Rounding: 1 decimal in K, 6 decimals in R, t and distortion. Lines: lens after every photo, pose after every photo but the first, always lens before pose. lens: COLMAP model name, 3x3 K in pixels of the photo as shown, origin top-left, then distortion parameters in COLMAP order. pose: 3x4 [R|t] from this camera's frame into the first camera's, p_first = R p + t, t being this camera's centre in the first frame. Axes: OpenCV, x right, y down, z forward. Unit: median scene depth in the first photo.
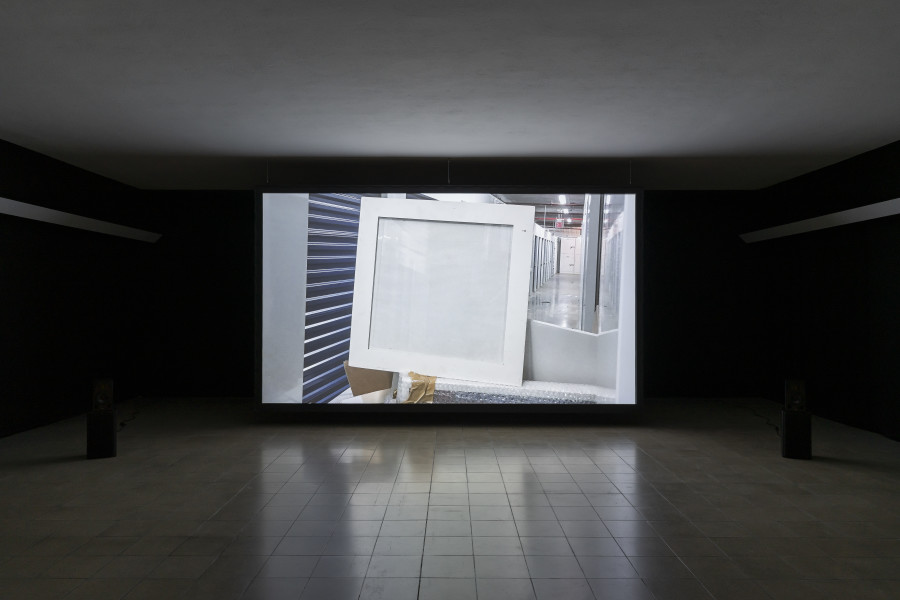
lens RADIAL K [[677.6, 0, 450.0], [0, 677.6, 300.0], [0, 0, 1]] dist [0.000104, 0.001915]
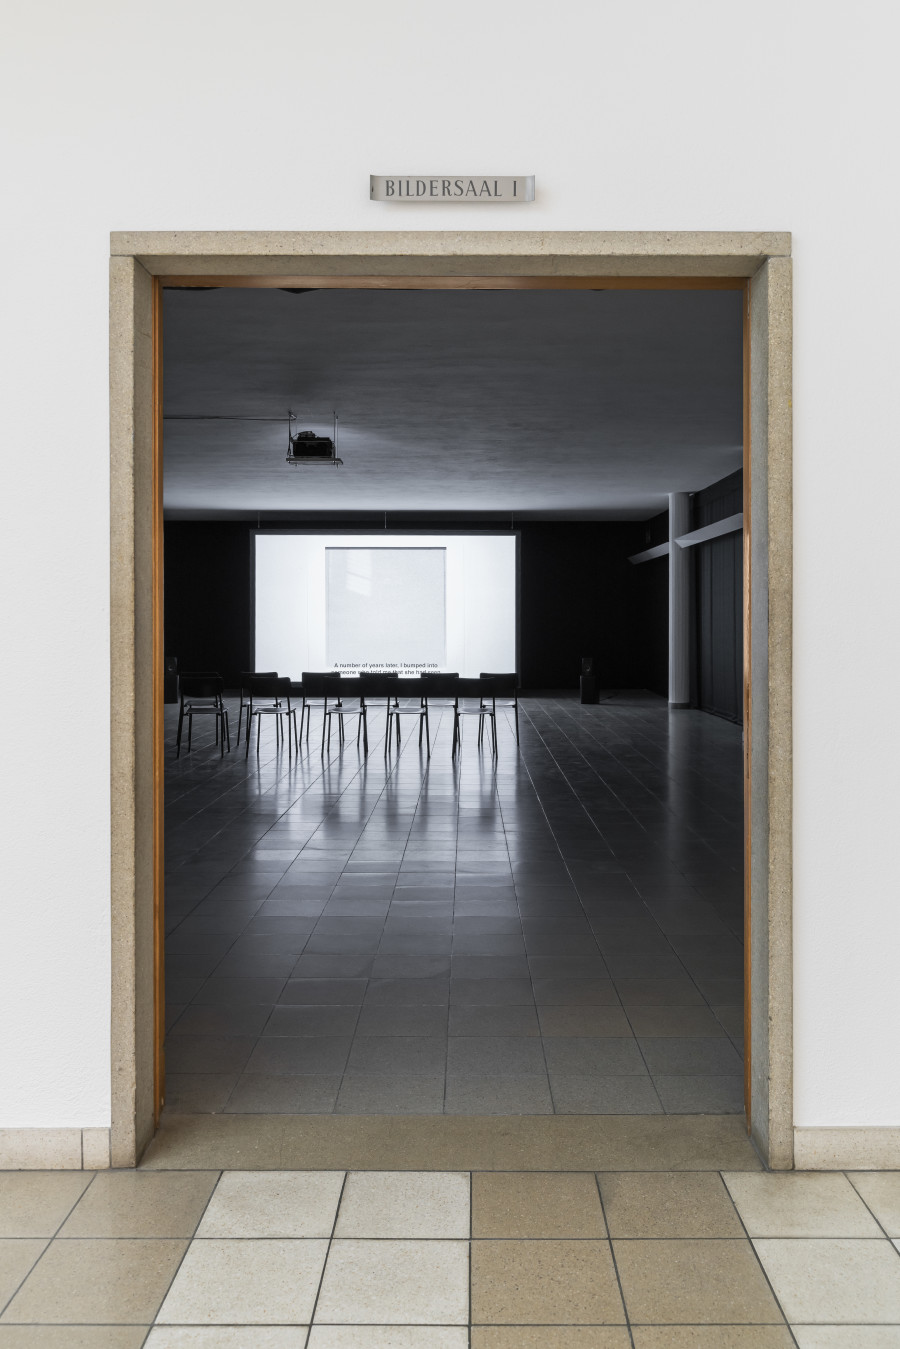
lens RADIAL K [[1120.3, 0, 457.6], [0, 1120.3, 628.6], [0, 0, 1]] dist [0.005143, 0.000489]
pose [[0.999994, 0.003013, 0.001626, 0.155687], [-0.003029, 0.999948, 0.009688, 0.017984], [-0.001597, -0.009693, 0.999952, -1.428345]]
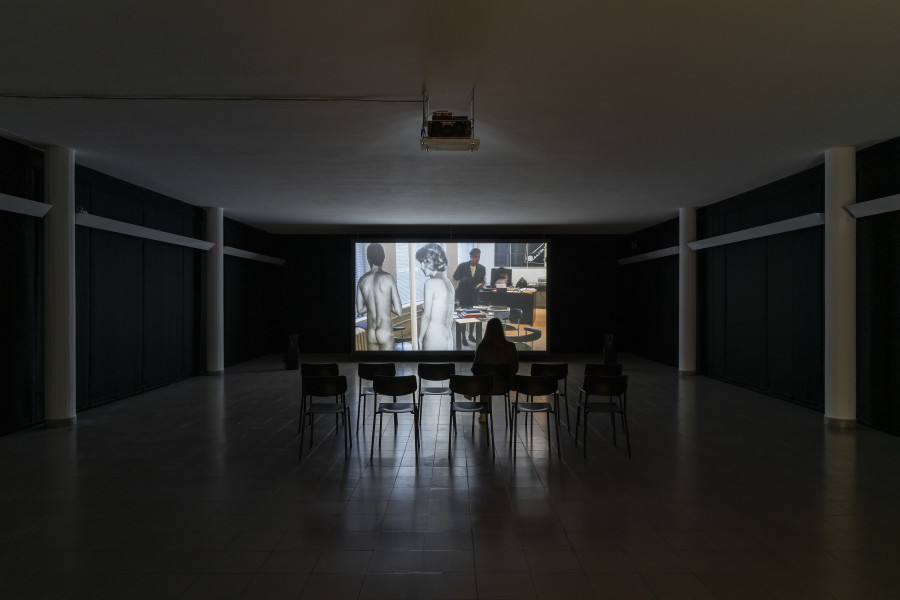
lens RADIAL K [[610.1, 0, 450.0], [0, 610.1, 300.0], [0, 0, 1]] dist [0.001405, 0.000401]
pose [[0.999996, -0.000148, 0.002691, -0.005716], [0.000136, 0.999990, 0.004392, -0.000218], [-0.002692, -0.004392, 0.999987, -0.791761]]
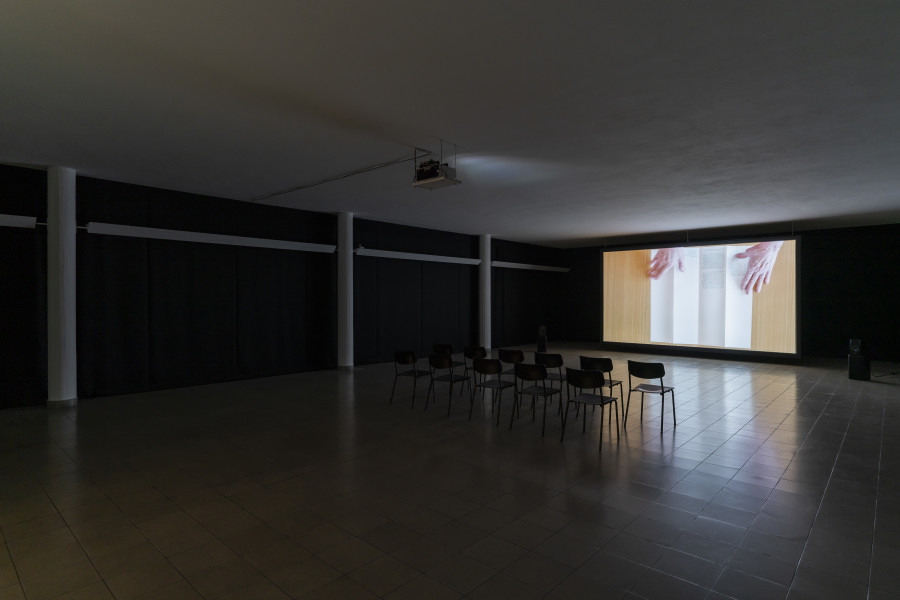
lens RADIAL K [[486.6, 0, 450.0], [0, 486.6, 300.0], [0, 0, 1]] dist [-0.001546, -0.000245]
pose [[0.753151, 0.001702, -0.657846, 0.452970], [0.002402, 0.999983, 0.005338, -0.001790], [0.657844, -0.005601, 0.753134, -0.649730]]
